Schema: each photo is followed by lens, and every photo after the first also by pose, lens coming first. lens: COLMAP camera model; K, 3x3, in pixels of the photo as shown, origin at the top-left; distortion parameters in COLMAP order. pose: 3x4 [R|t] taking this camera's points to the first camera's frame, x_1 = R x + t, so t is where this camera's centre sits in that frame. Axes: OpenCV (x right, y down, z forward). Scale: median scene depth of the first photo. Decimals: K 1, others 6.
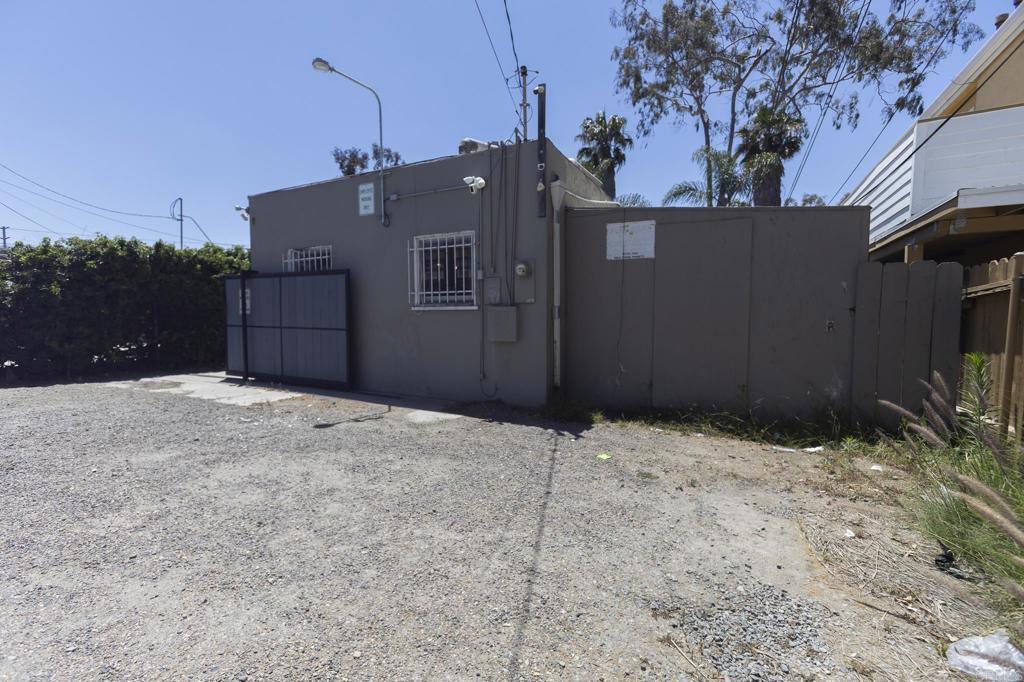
lens RADIAL K [[445.7, 0, 512.0], [0, 445.7, 341.0], [0, 0, 1]] dist [-0.000063, 0.000003]
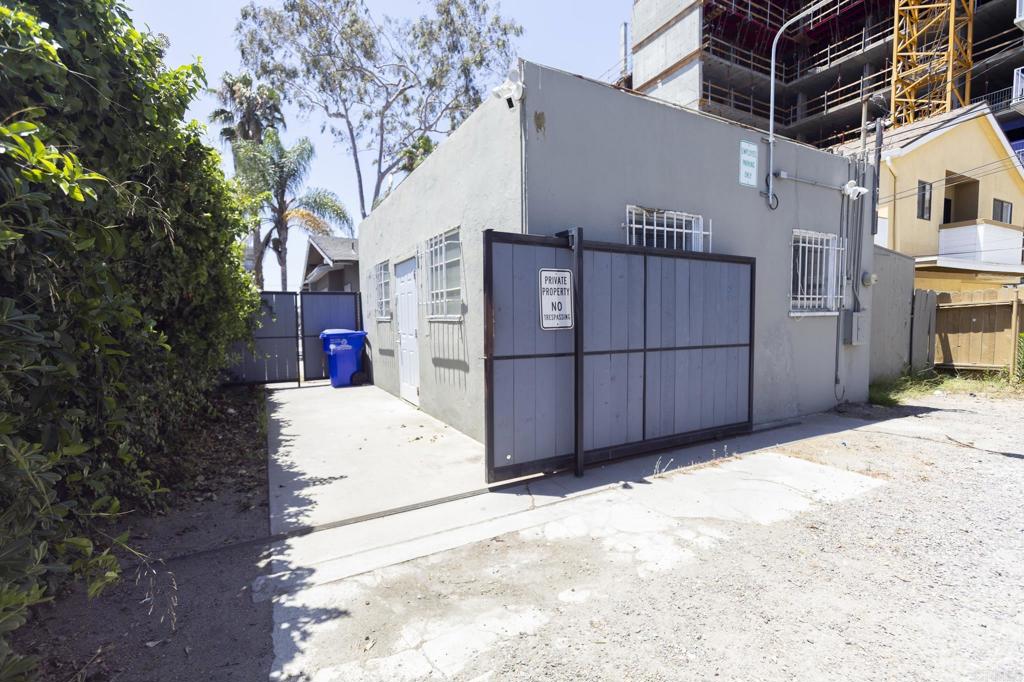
lens RADIAL K [[459.5, 0, 513.0], [0, 459.5, 356.2], [0, 0, 1]] dist [-0.000113, -0.000003]
pose [[0.542343, -0.068501, 0.837360, -1.181095], [0.074215, 0.996681, 0.033467, -0.059233], [-0.836873, 0.043995, 0.545627, 0.924744]]
